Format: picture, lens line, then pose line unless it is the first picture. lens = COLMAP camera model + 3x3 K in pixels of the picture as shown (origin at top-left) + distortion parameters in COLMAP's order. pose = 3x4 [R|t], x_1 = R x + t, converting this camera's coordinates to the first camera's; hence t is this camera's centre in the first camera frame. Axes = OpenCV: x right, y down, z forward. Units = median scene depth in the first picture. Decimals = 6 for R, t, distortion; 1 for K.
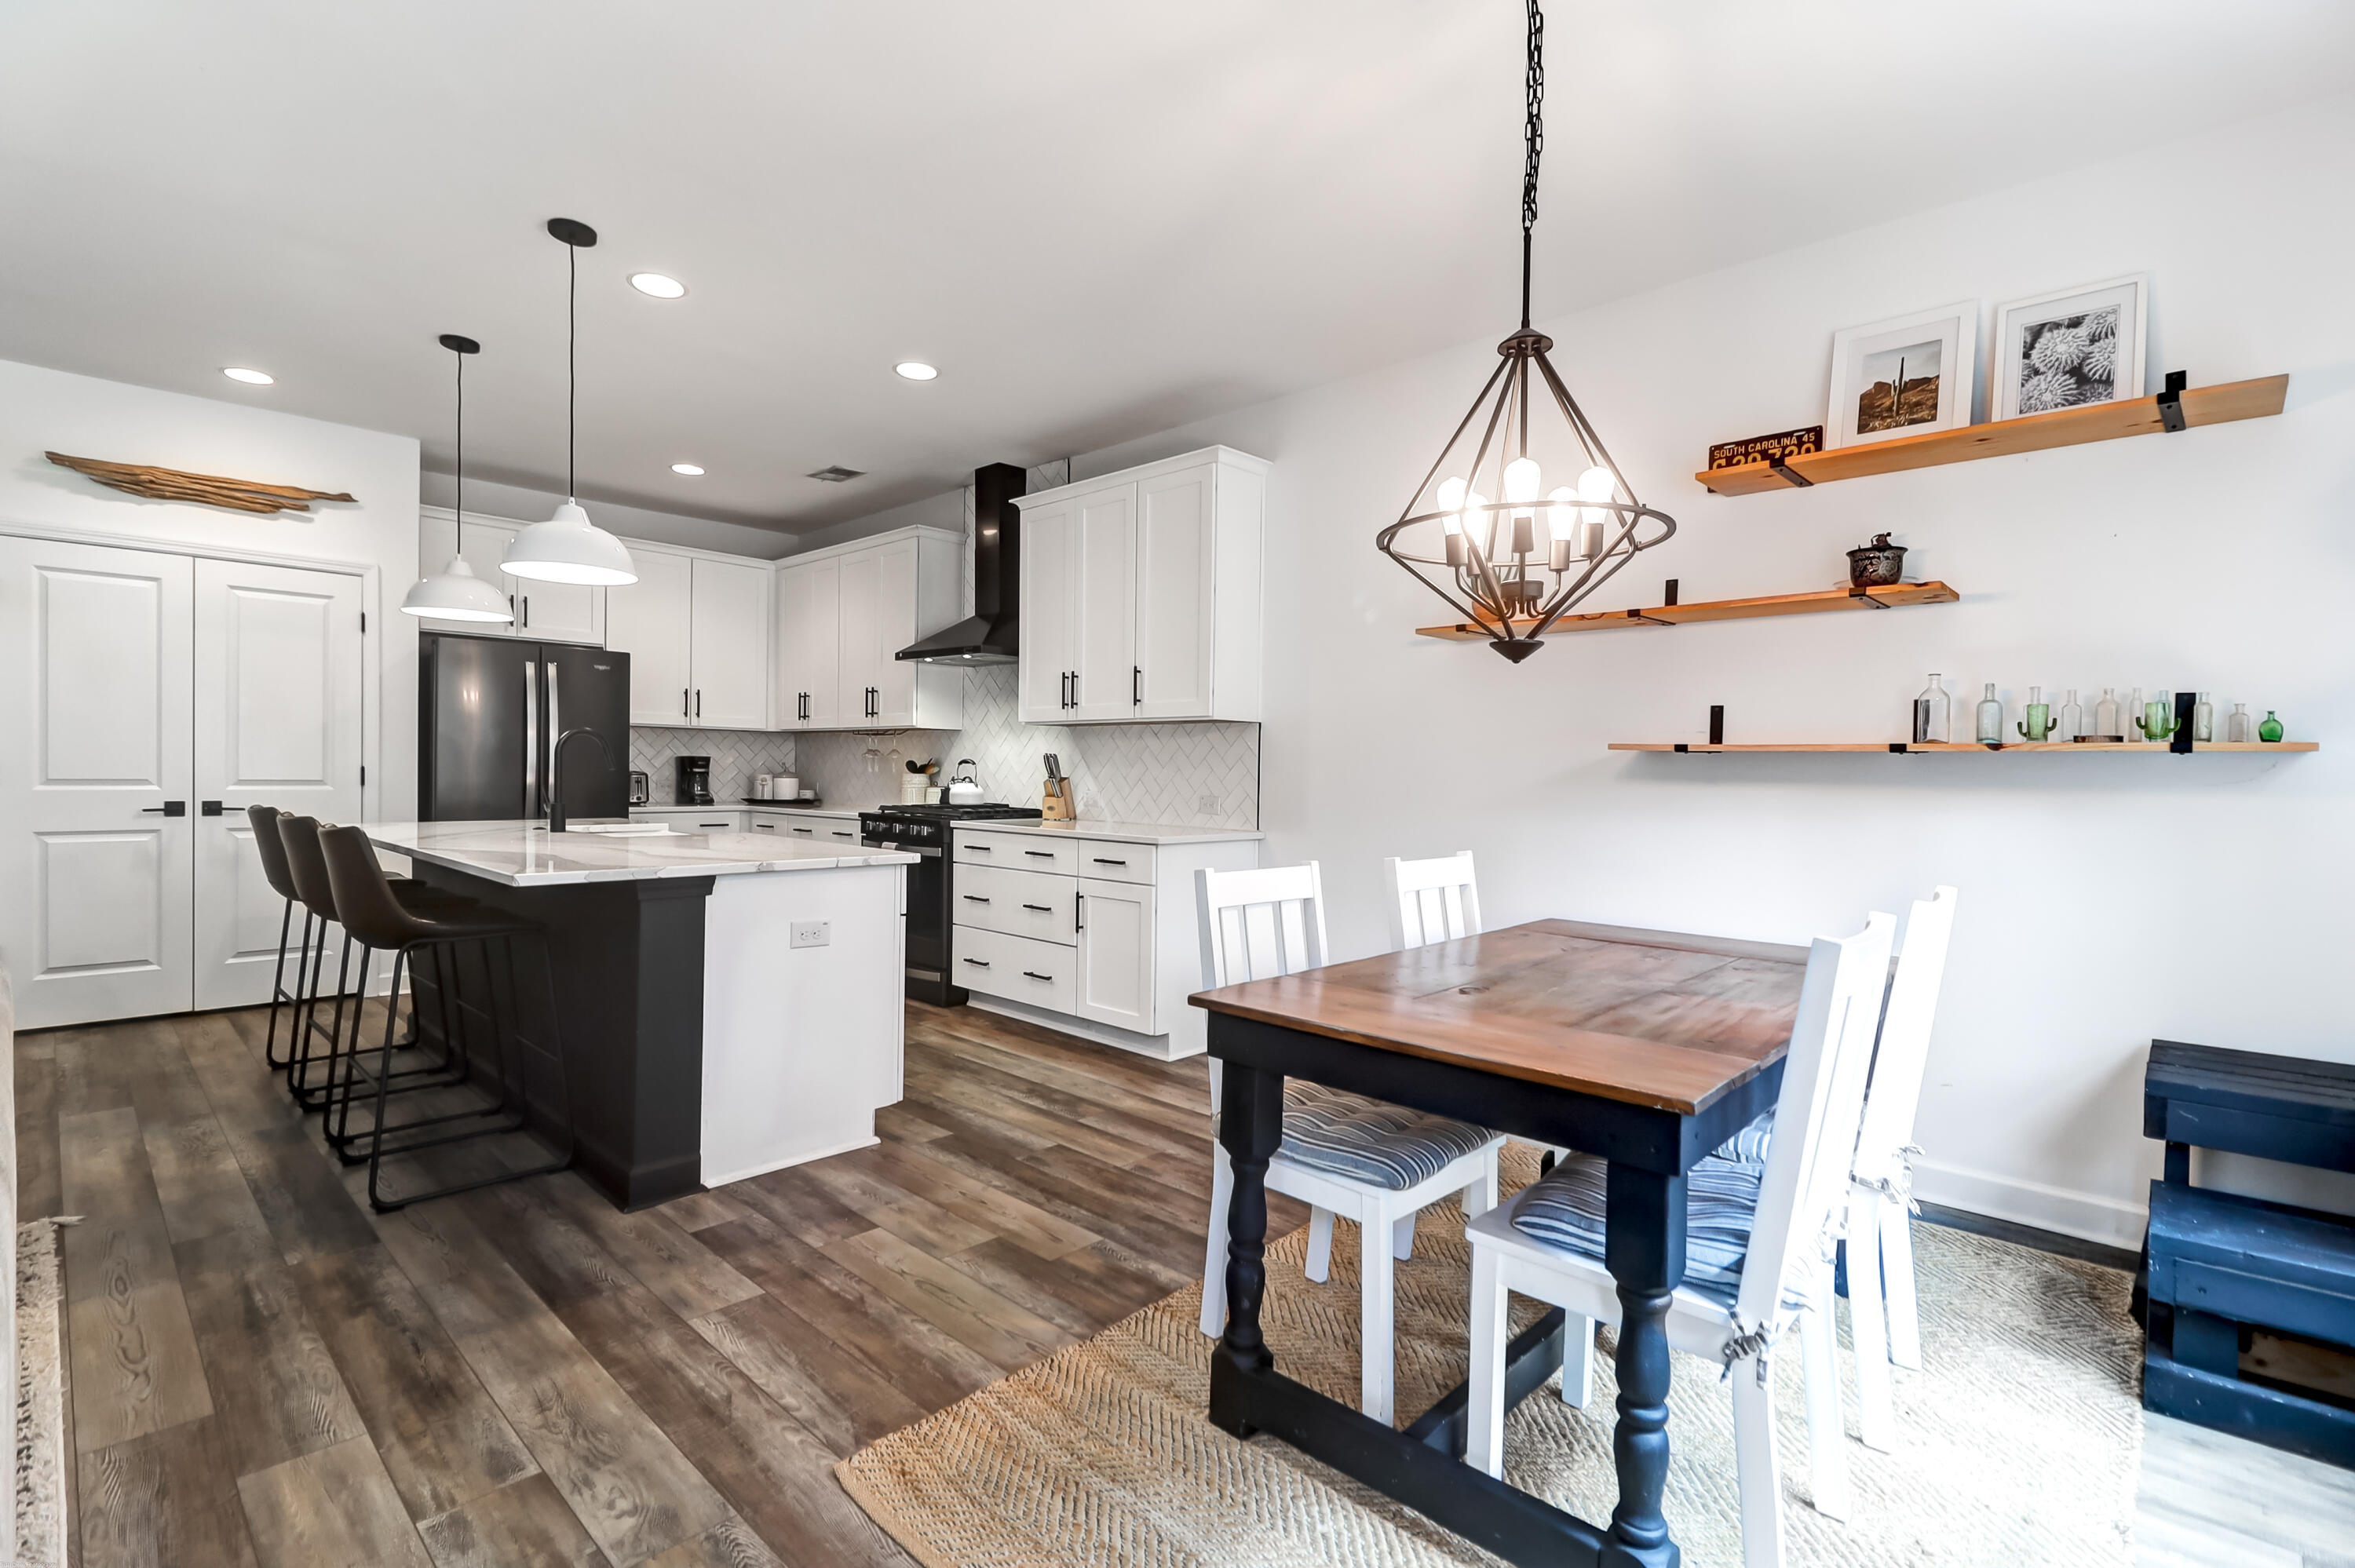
lens RADIAL K [[1079.9, 0, 1175.8], [0, 1079.9, 785.5], [0, 0, 1]] dist [0.020973, -0.013517]
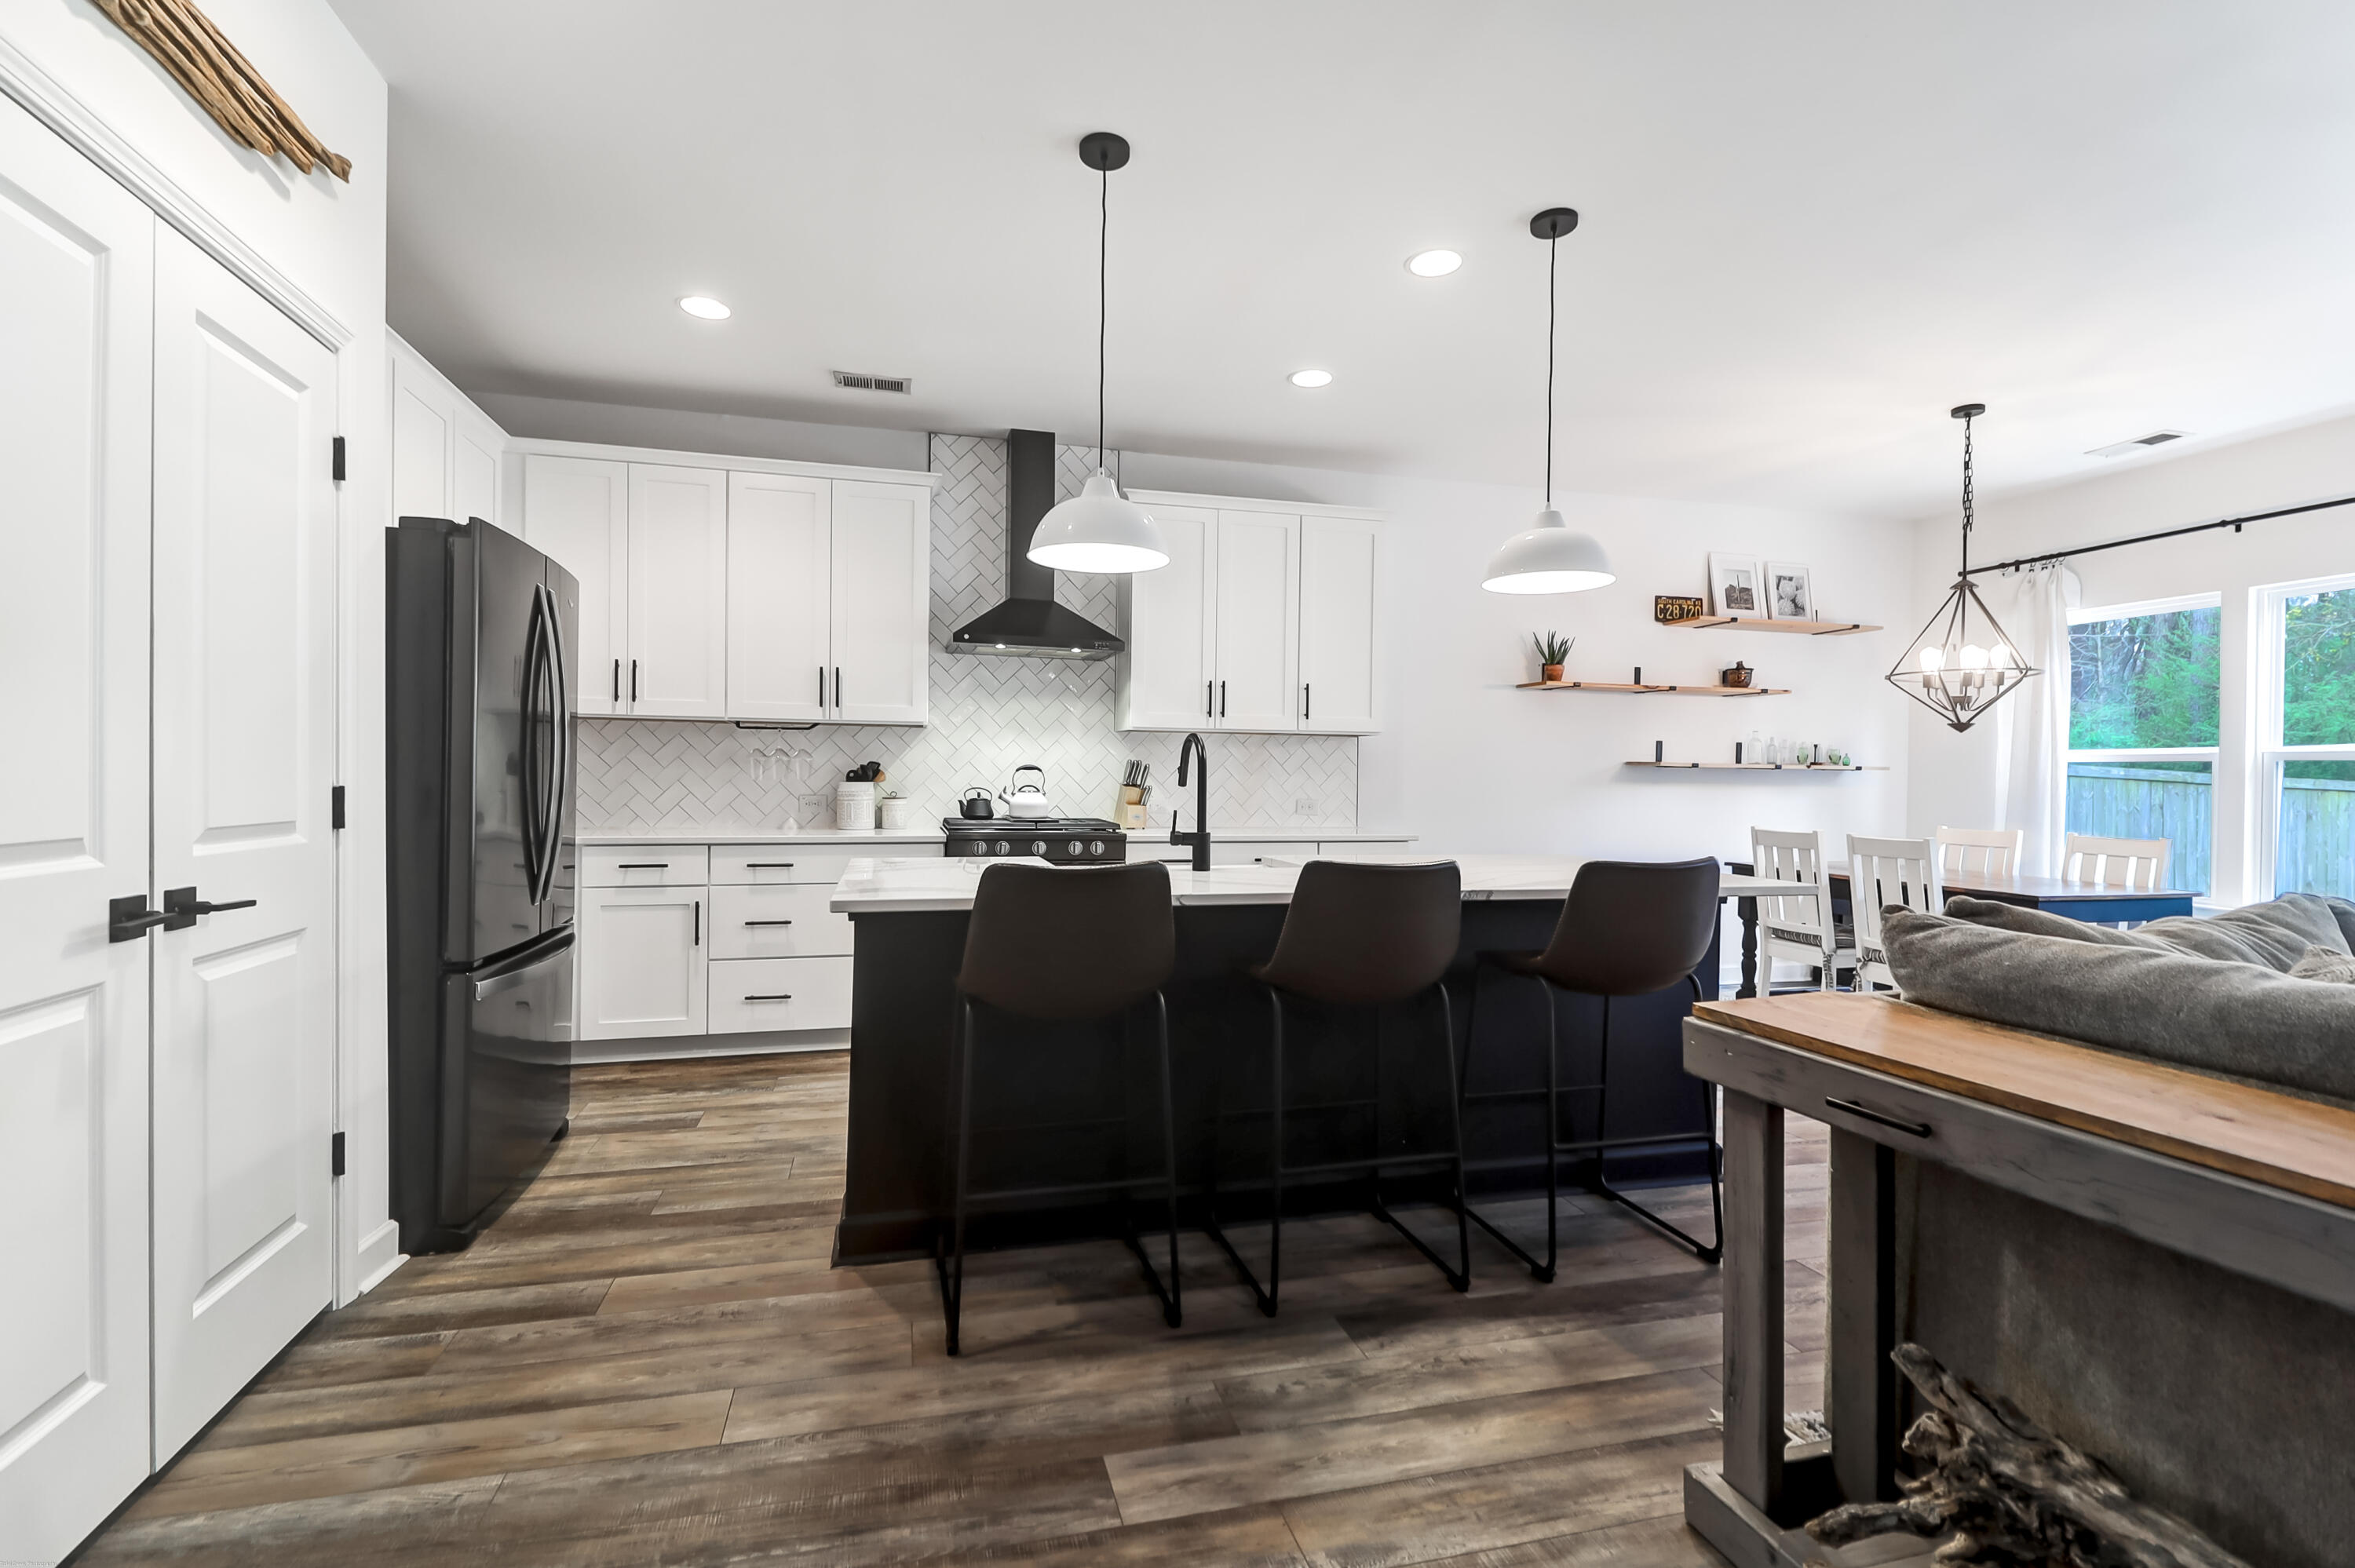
lens RADIAL K [[1080.2, 0, 1179.8], [0, 1080.2, 786.2], [0, 0, 1]] dist [0.019461, -0.013447]
pose [[0.522906, -0.017868, 0.852203, -0.985927], [0.008512, 0.999840, 0.015741, -0.022558], [-0.852348, -0.000977, 0.522974, 0.500773]]
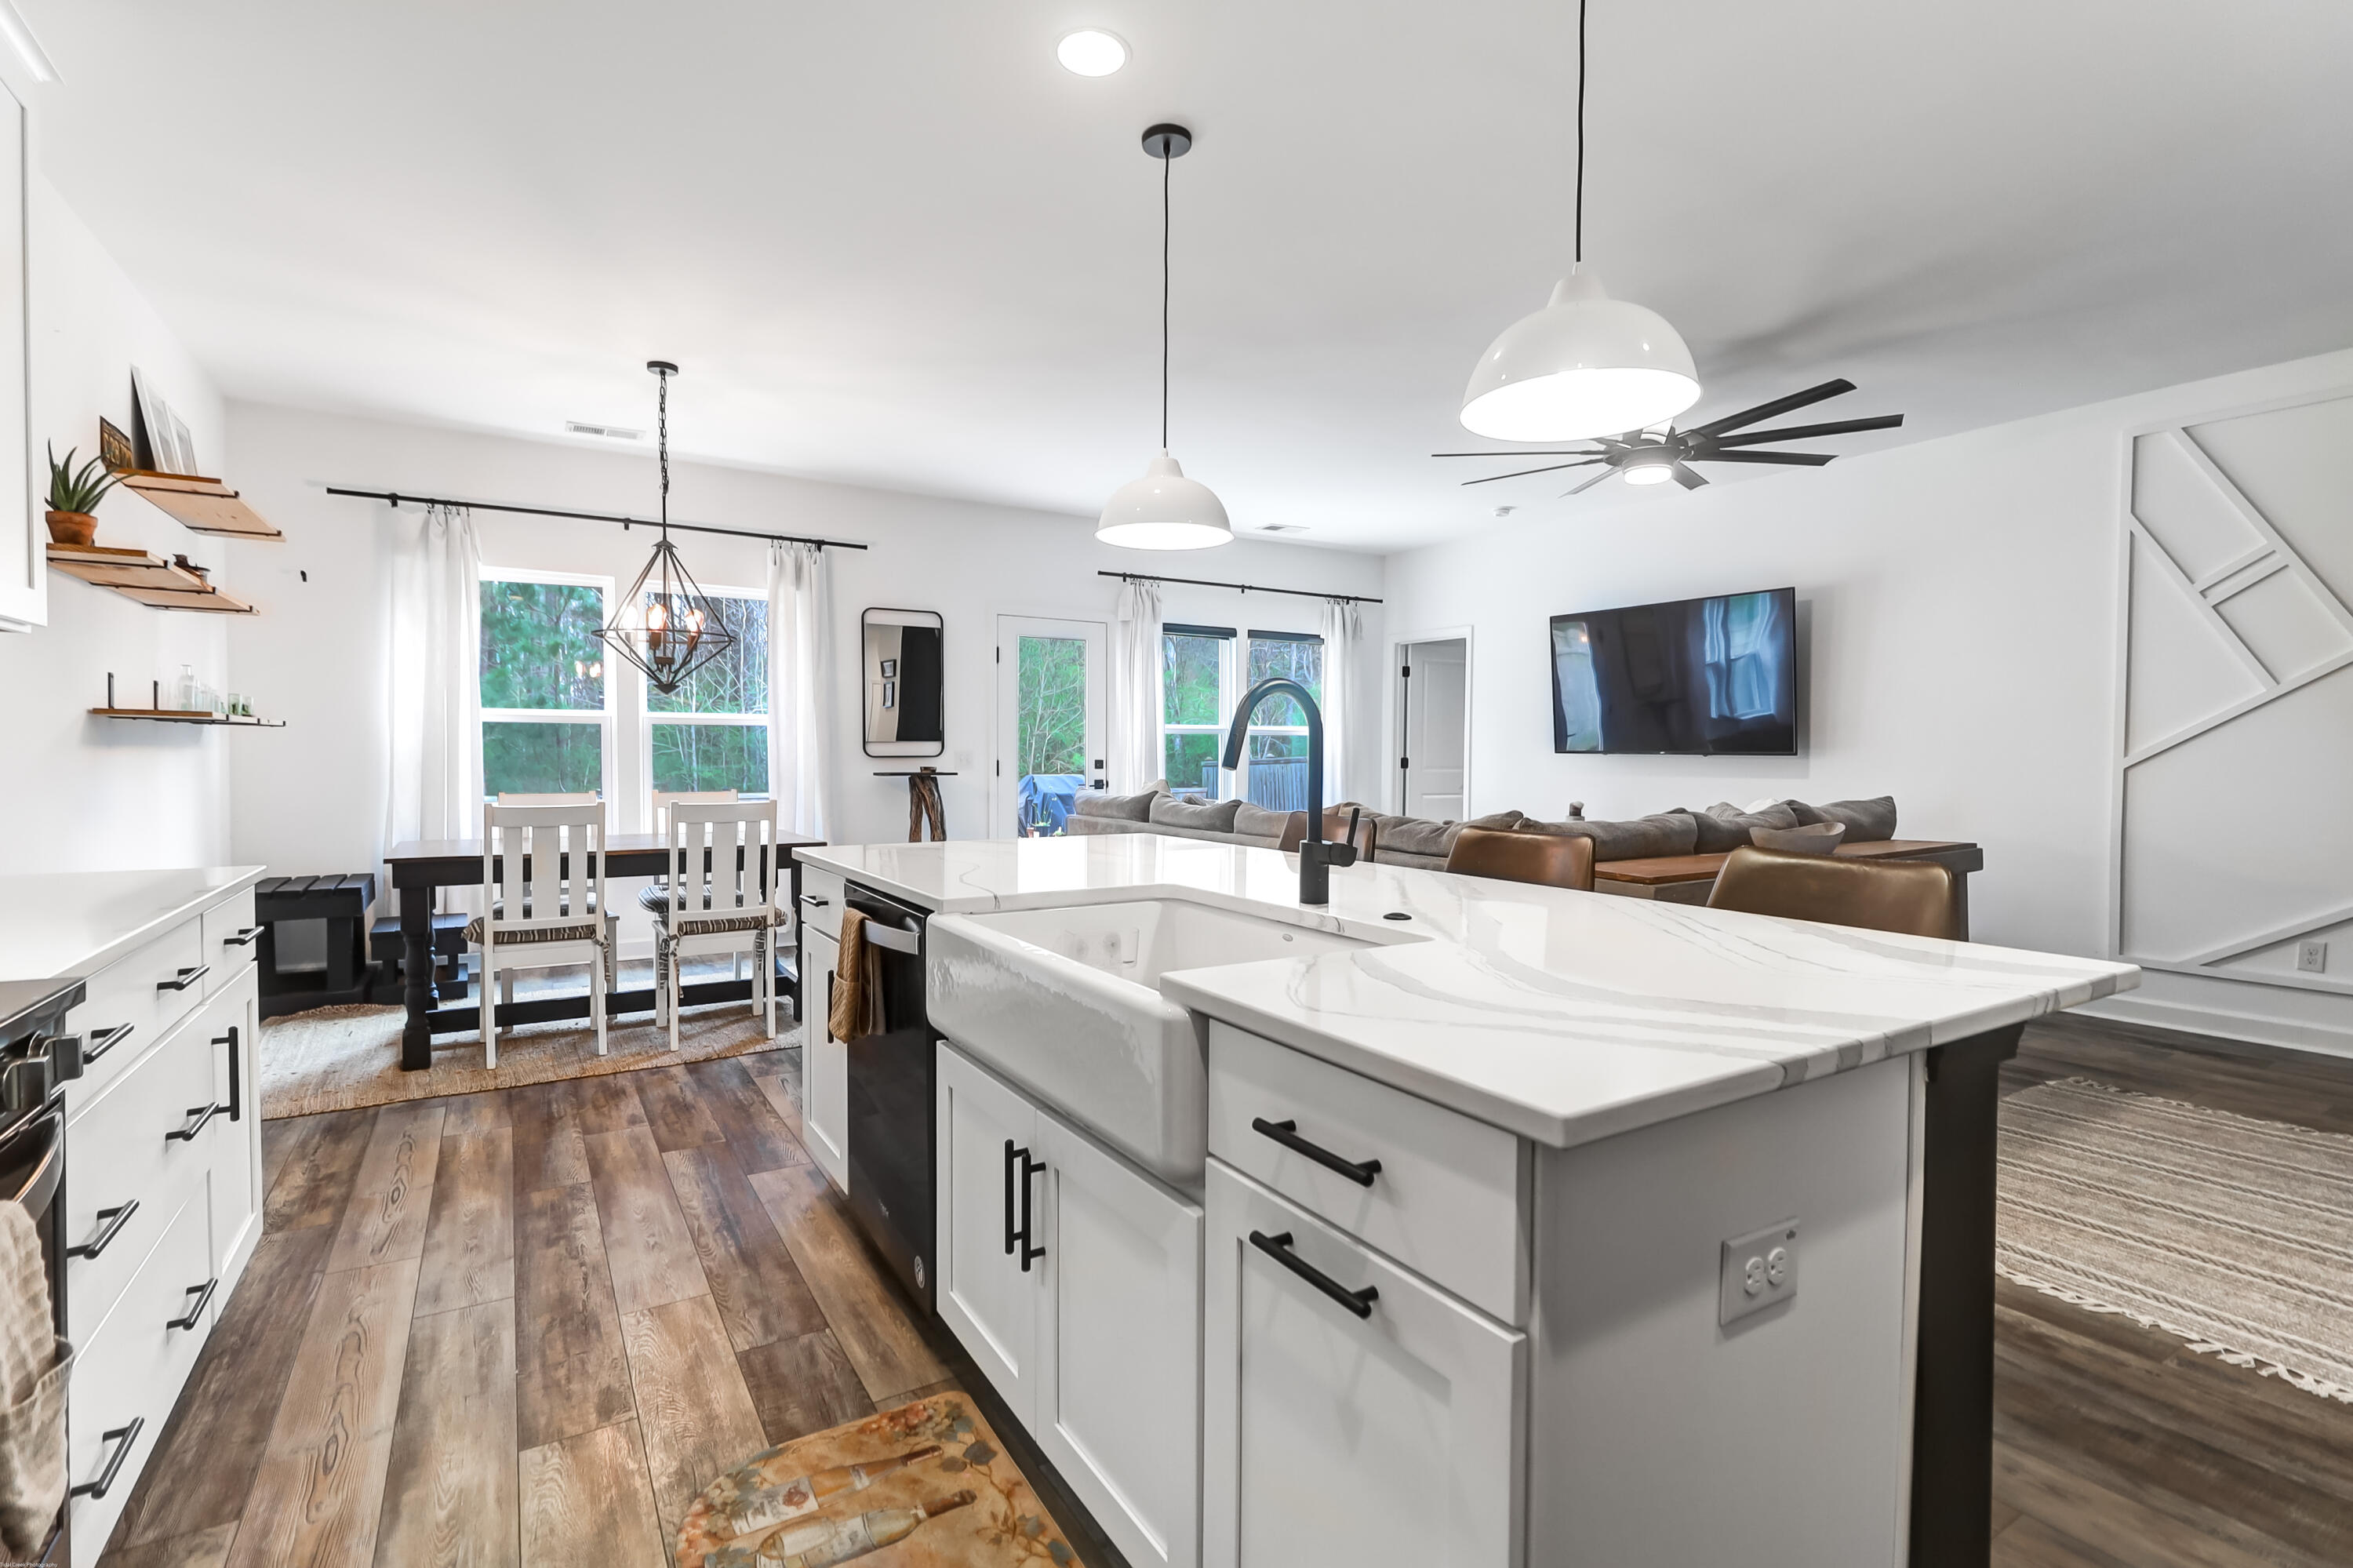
lens RADIAL K [[1079.5, 0, 1178.8], [0, 1079.5, 786.2], [0, 0, 1]] dist [0.019461, -0.013447]
pose [[-0.968179, -0.030125, 0.248438, -0.507818], [-0.018061, 0.998551, 0.050698, -0.024754], [-0.249605, 0.044598, -0.967320, 1.188819]]
